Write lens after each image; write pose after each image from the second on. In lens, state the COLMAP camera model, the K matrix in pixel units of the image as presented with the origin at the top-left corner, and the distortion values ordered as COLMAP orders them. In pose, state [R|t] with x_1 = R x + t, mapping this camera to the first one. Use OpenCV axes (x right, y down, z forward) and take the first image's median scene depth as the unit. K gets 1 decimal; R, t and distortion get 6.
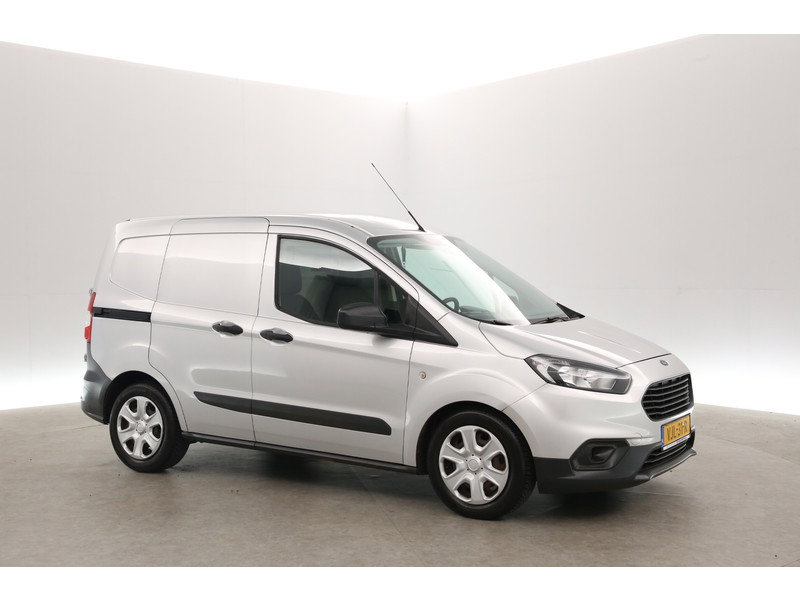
lens RADIAL K [[1024.3, 0, 400.0], [0, 1024.3, 300.0], [0, 0, 1]] dist [-0.007091, -0.002603]
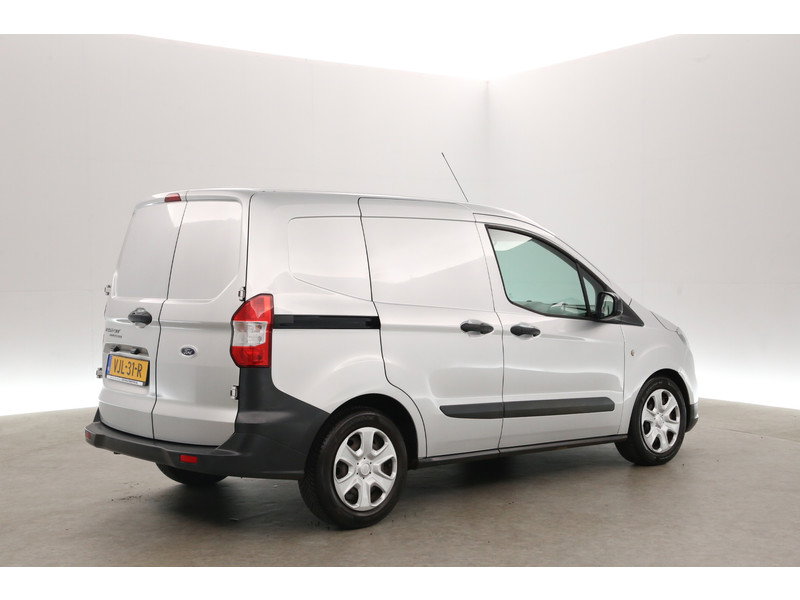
lens RADIAL K [[1117.7, 0, 400.0], [0, 1117.7, 300.0], [0, 0, 1]] dist [0.000770, -0.008536]
pose [[0.292928, -0.027419, 0.955741, -1.108899], [0.036404, 0.999184, 0.017507, -0.015397], [-0.955441, 0.029664, 0.293687, 0.776684]]
